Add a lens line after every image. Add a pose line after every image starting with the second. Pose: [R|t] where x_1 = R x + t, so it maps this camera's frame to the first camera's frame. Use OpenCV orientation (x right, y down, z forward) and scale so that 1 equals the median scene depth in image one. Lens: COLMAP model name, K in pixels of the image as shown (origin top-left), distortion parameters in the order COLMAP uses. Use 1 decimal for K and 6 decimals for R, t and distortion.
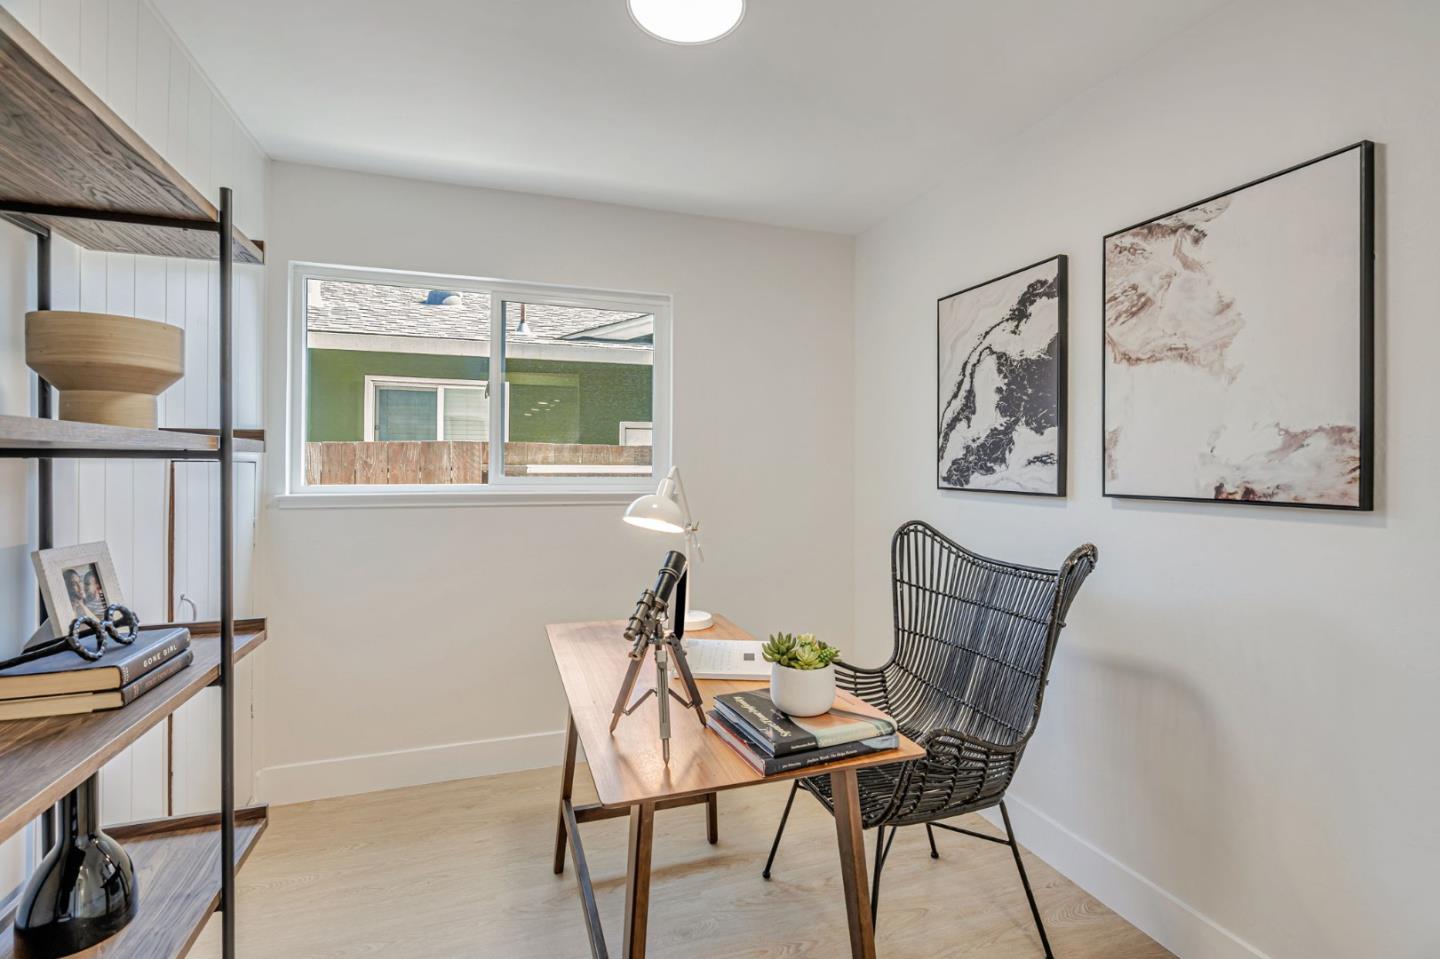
lens RADIAL K [[665.9, 0, 718.0], [0, 665.9, 475.2], [0, 0, 1]] dist [-0.001484, 0.001563]
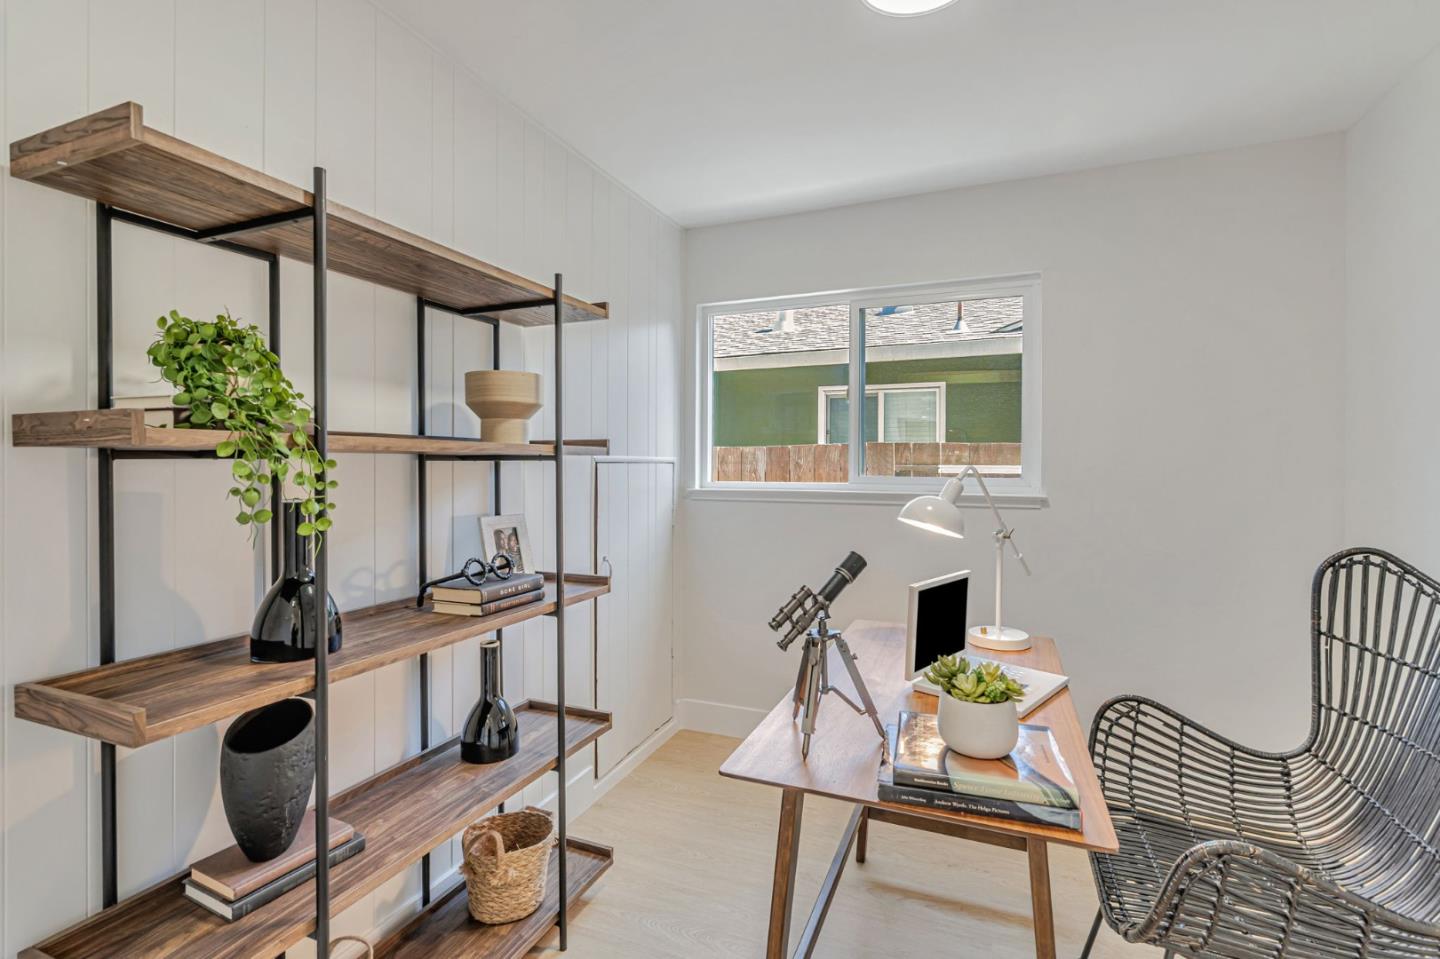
lens RADIAL K [[665.9, 0, 713.2], [0, 665.9, 474.7], [0, 0, 1]] dist [-0.001484, 0.001563]
pose [[0.746910, 0.007908, -0.664878, 0.261518], [-0.008958, 0.999958, 0.001830, 0.000319], [0.664864, 0.004589, 0.746950, 0.079402]]
